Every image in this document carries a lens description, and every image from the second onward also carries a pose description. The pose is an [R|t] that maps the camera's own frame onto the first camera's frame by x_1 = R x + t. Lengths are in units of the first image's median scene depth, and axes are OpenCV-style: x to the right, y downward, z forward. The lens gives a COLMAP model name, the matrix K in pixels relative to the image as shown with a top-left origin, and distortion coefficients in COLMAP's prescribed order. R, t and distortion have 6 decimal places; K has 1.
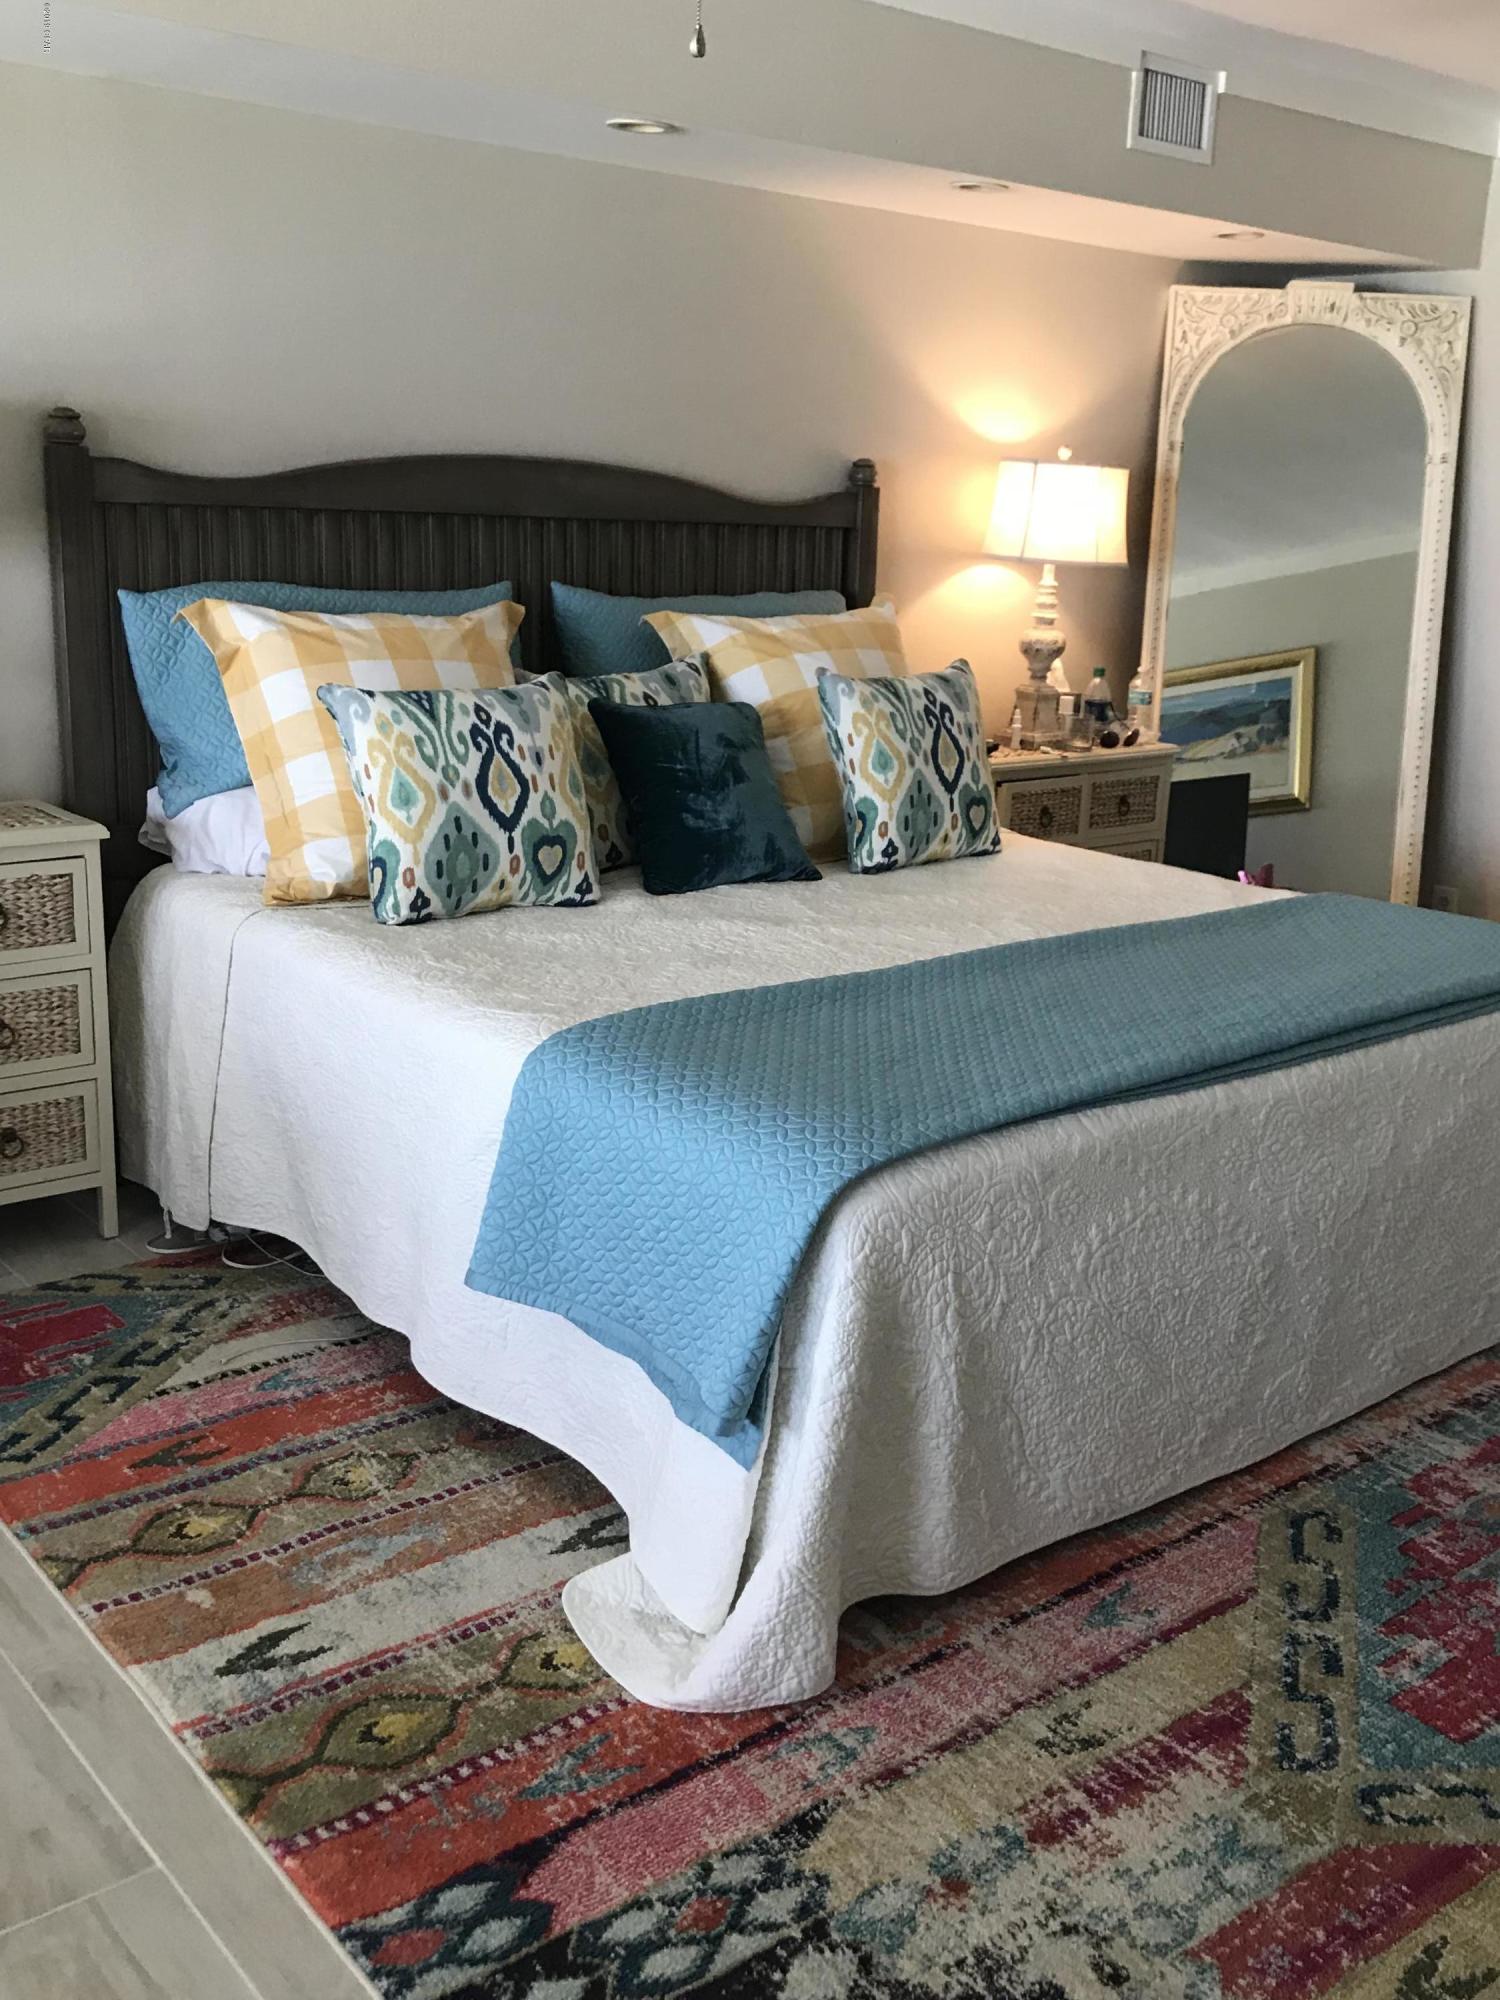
lens RADIAL K [[1873.2, 0, 747.4], [0, 1873.2, 1009.7], [0, 0, 1]] dist [-0.006485, 0.000000]
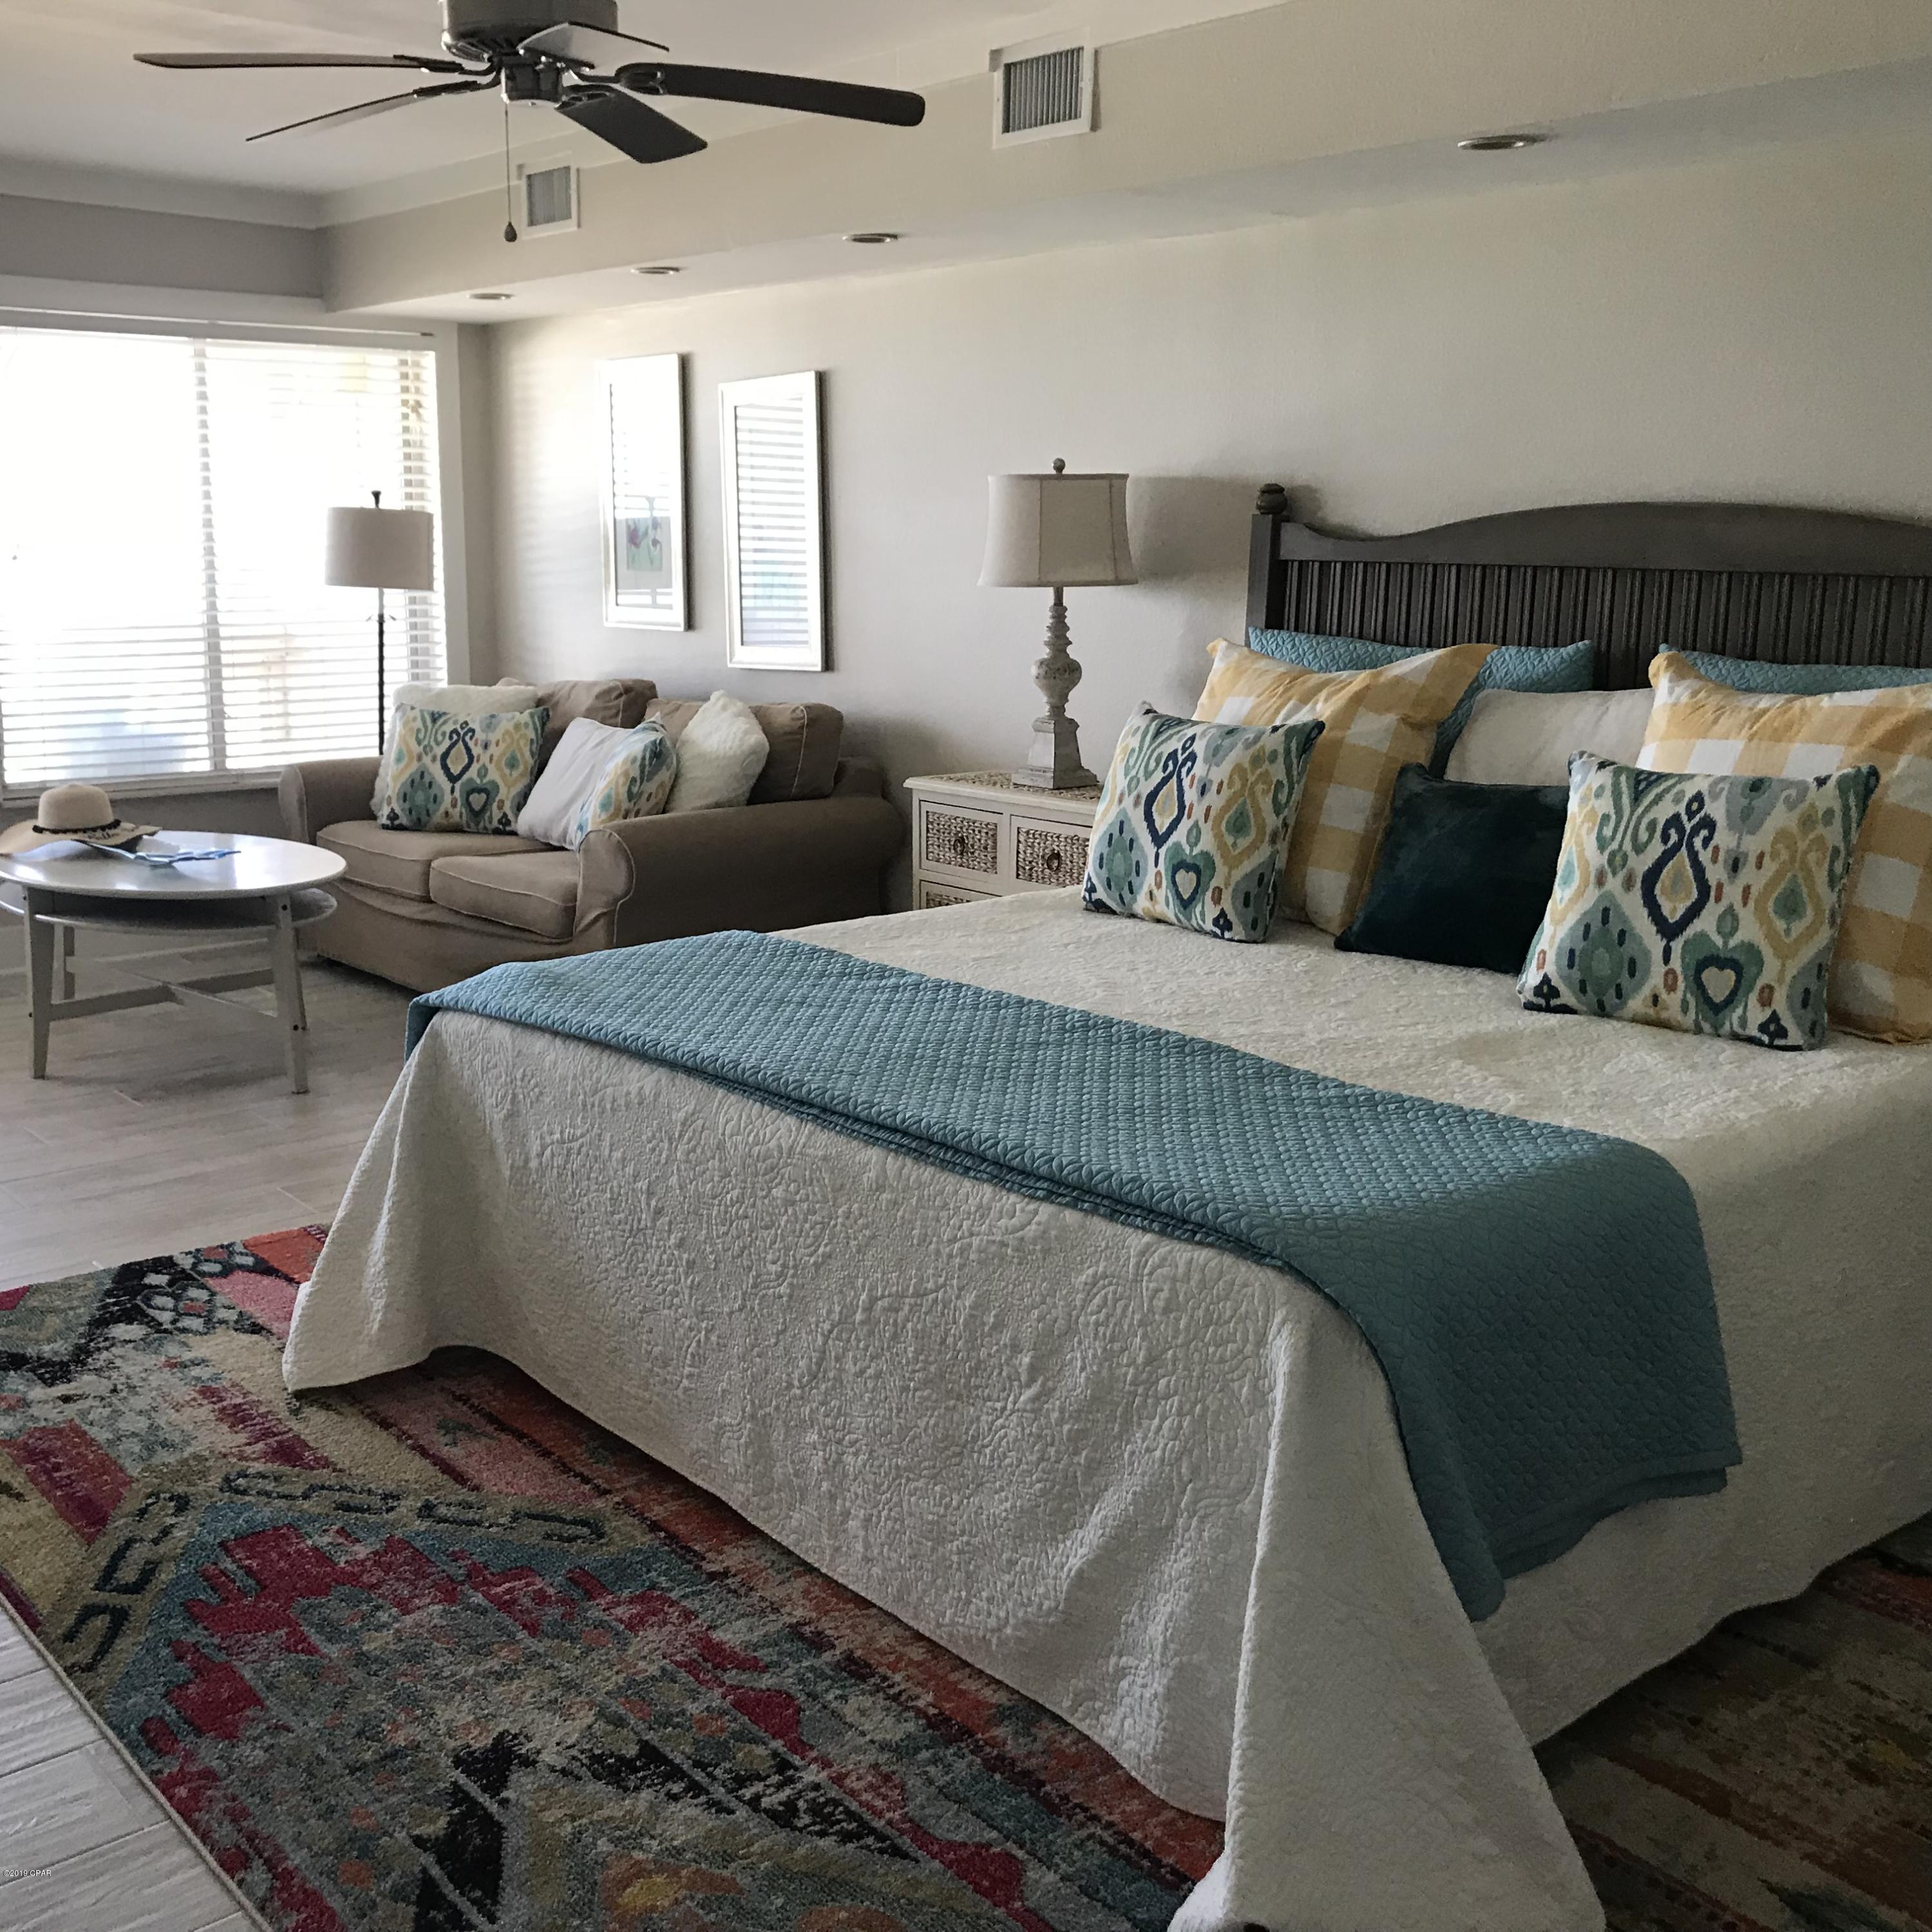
lens RADIAL K [[2125.4, 0, 963.1], [0, 2125.4, 962.0], [0, 0, 1]] dist [0.043140, 0.000000]
pose [[0.030401, 0.159113, -0.986792, 1.067044], [-0.282885, 0.948255, 0.144184, -0.174735], [0.958672, 0.274766, 0.073839, 0.806035]]
